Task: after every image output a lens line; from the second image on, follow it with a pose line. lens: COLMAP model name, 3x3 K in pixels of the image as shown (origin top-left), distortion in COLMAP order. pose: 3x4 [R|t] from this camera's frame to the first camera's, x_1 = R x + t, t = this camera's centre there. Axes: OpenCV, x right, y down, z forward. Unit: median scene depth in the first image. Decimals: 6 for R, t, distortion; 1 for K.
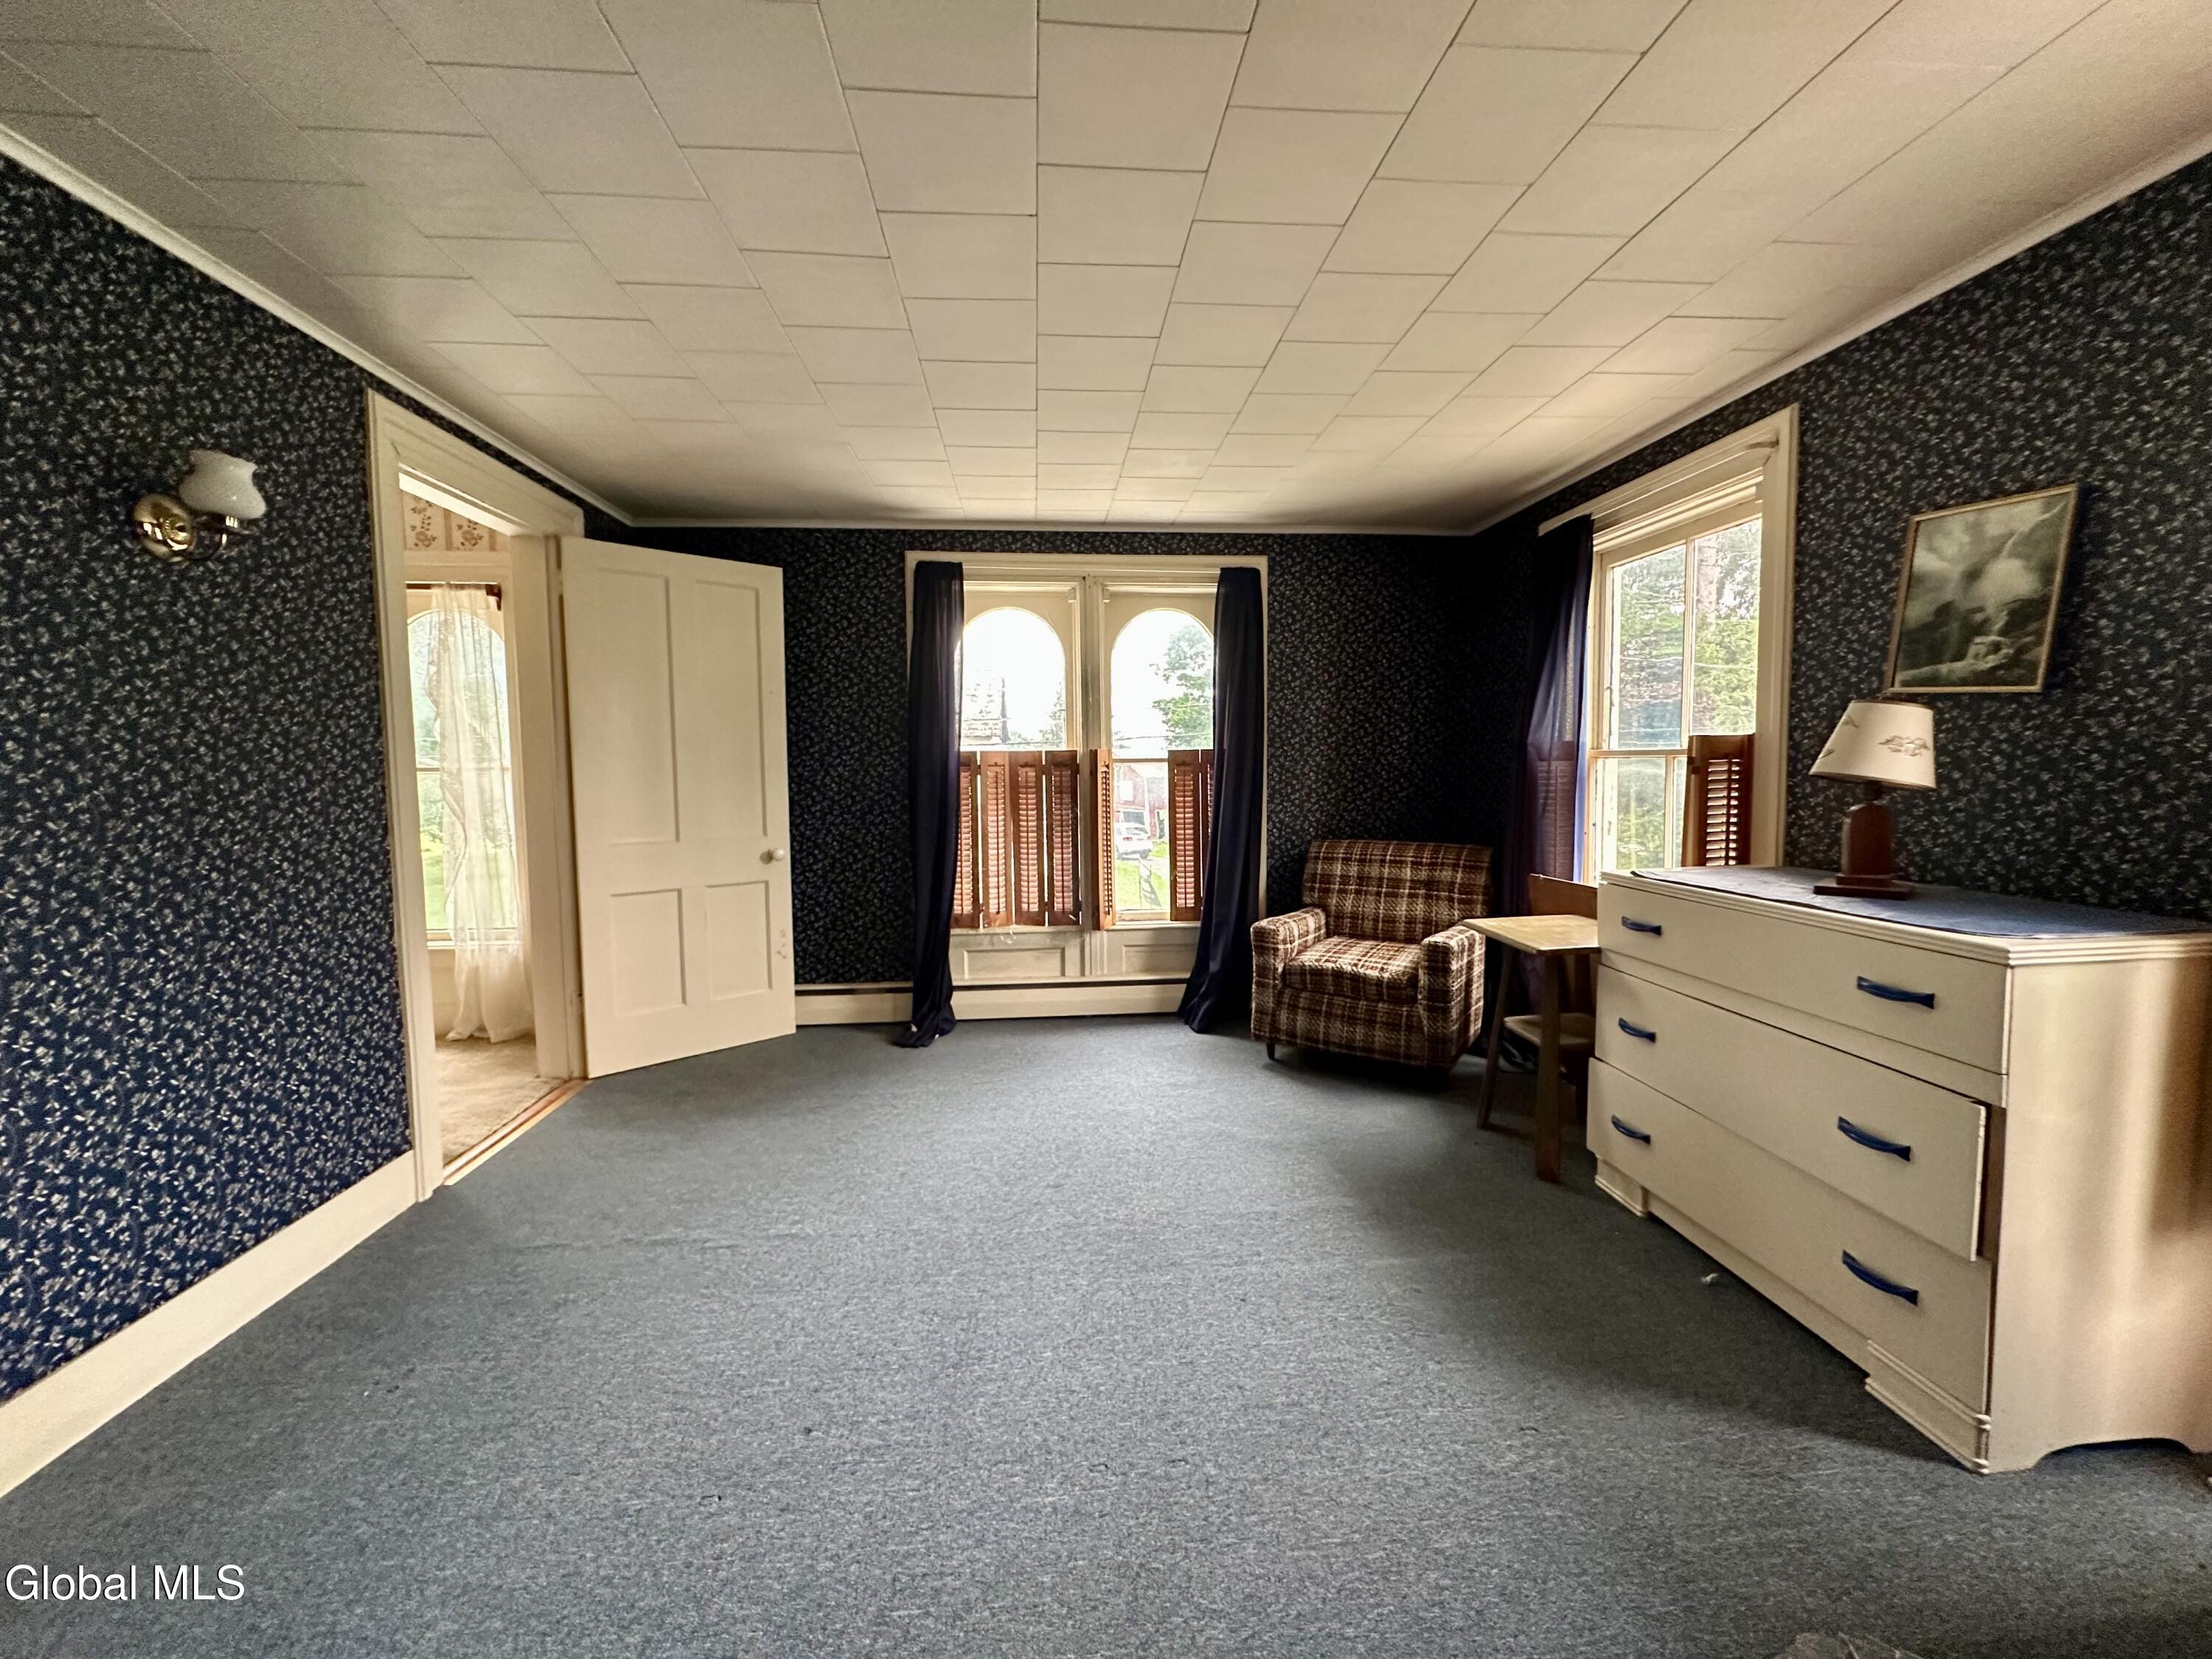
lens RADIAL K [[884.6, 0, 1097.7], [0, 884.6, 824.2], [0, 0, 1]] dist [-0.000561, -0.000135]
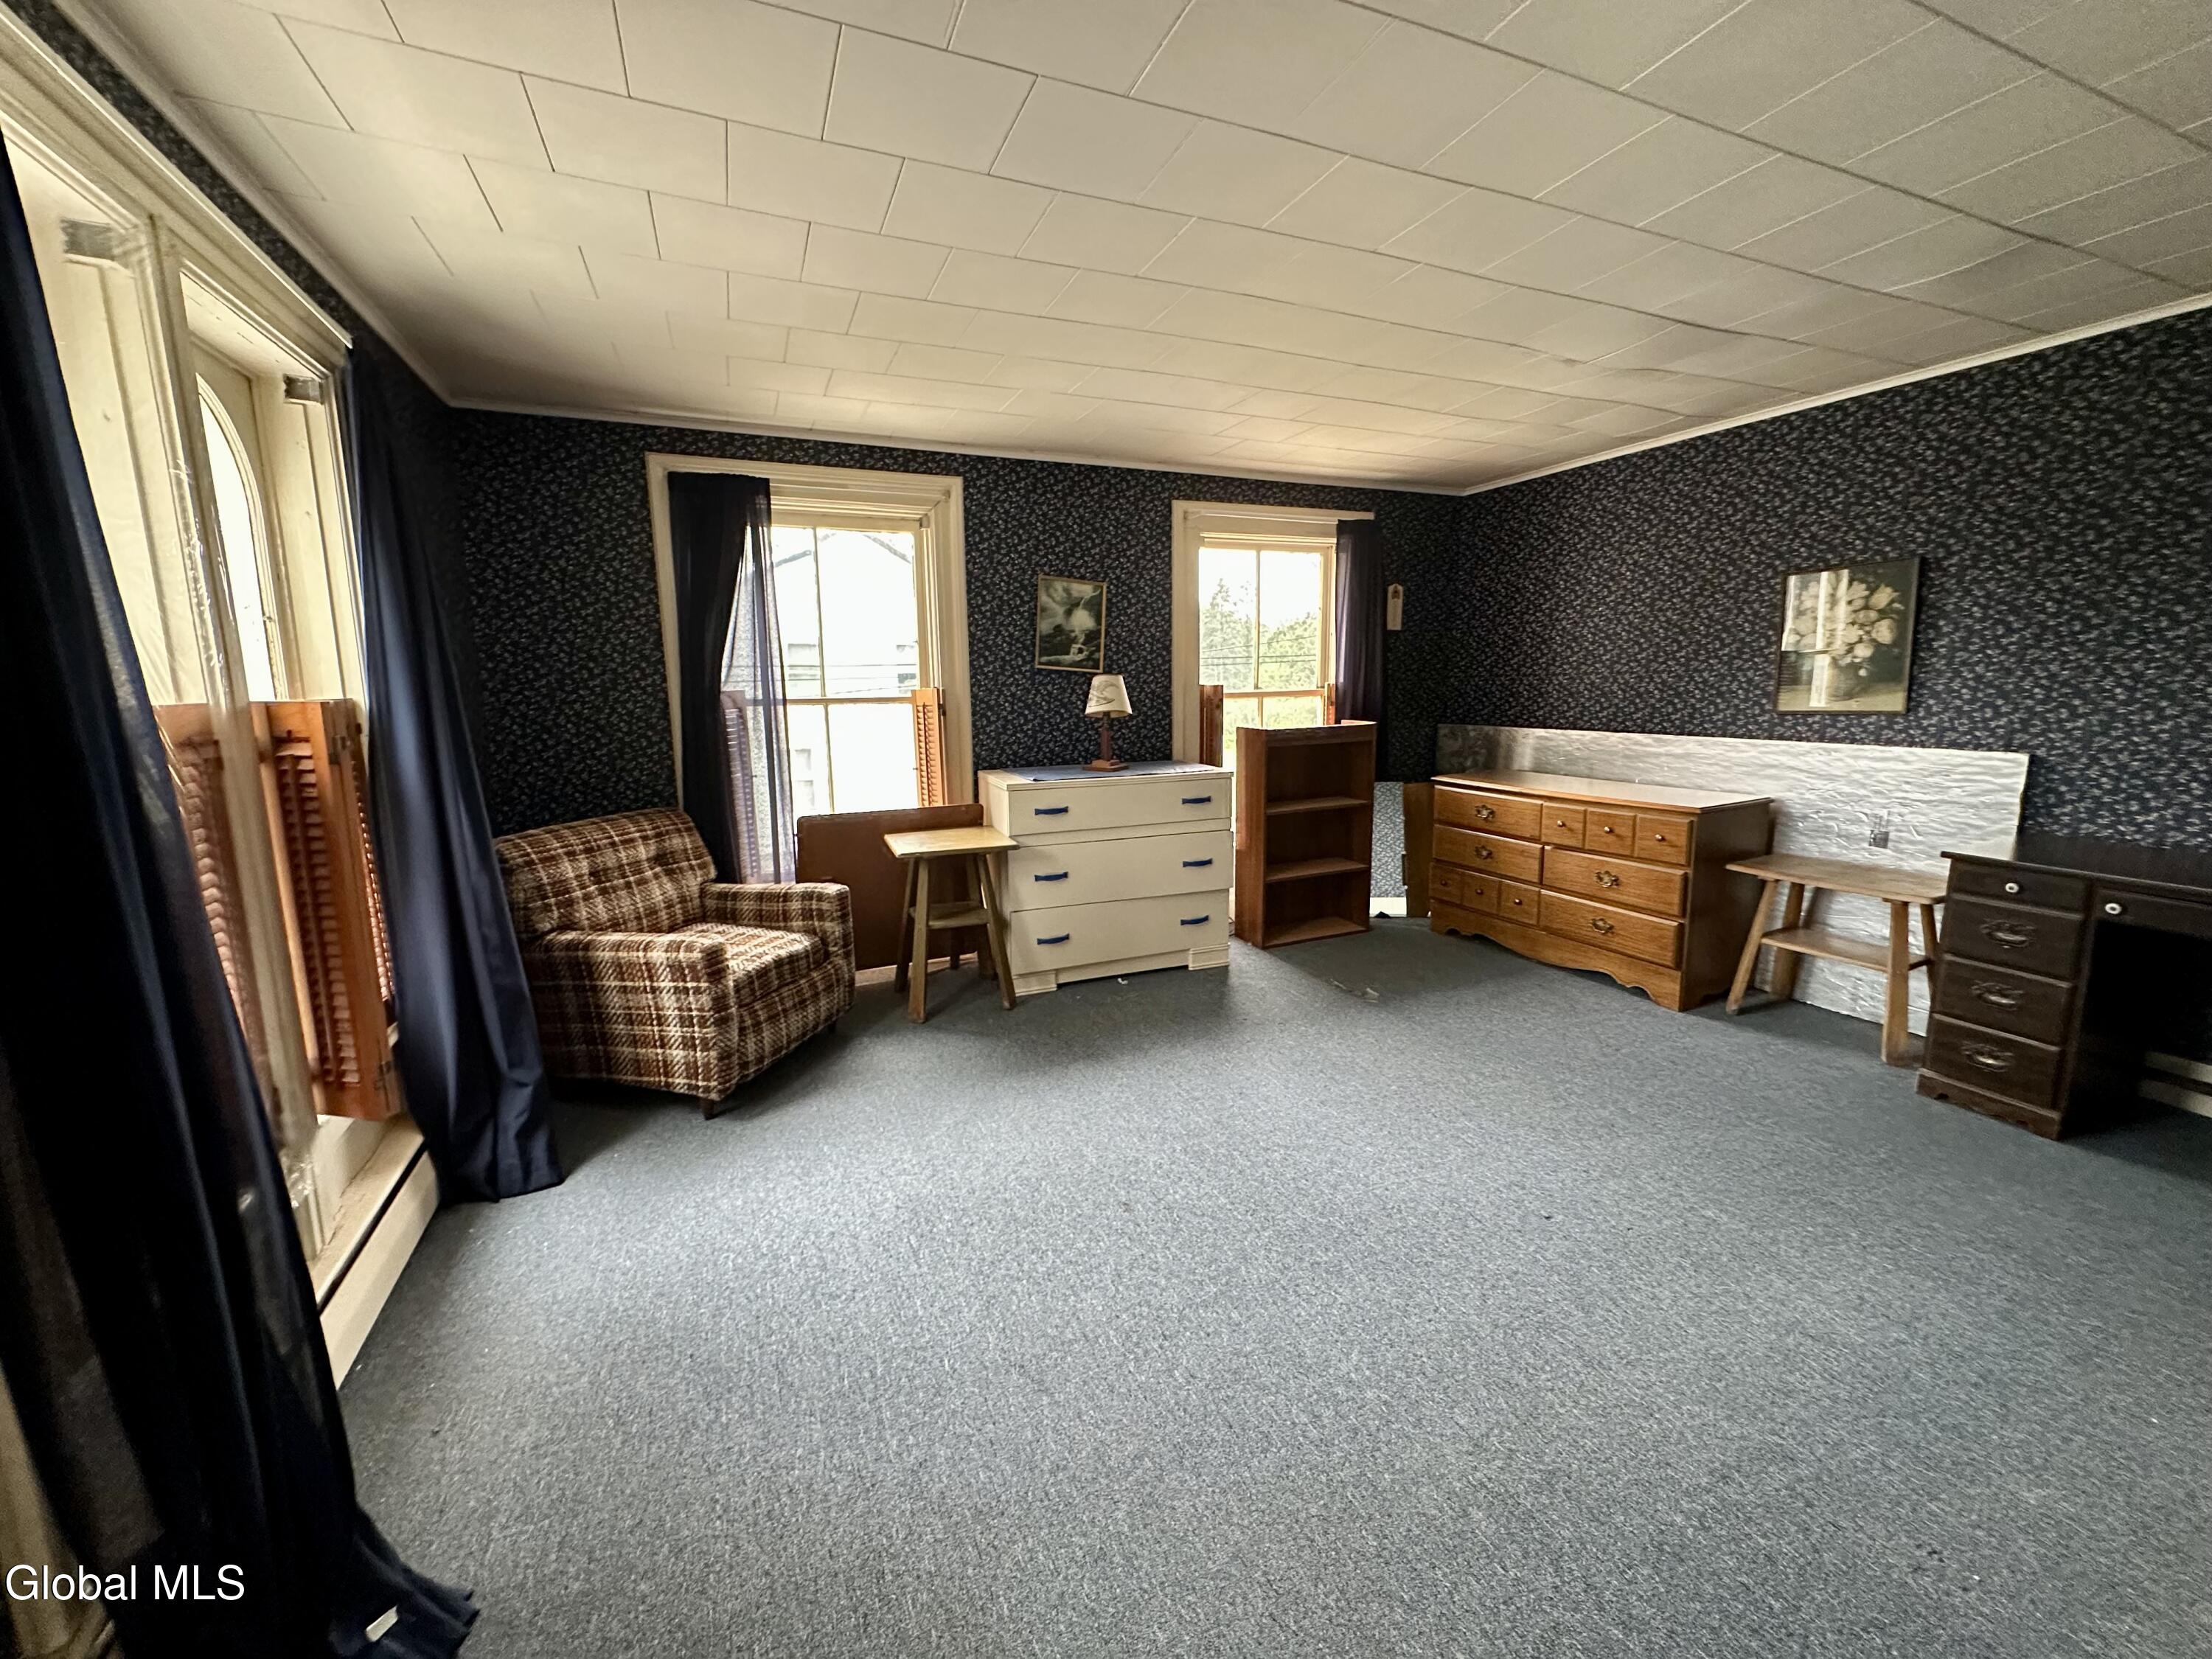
lens RADIAL K [[884.6, 0, 1096.8], [0, 884.6, 827.6], [0, 0, 1]] dist [-0.000561, -0.000135]
pose [[-0.315731, -0.142662, 0.938063, -0.874753], [0.078699, 0.981289, 0.175724, -0.123497], [-0.945579, 0.129306, -0.298596, 1.351719]]
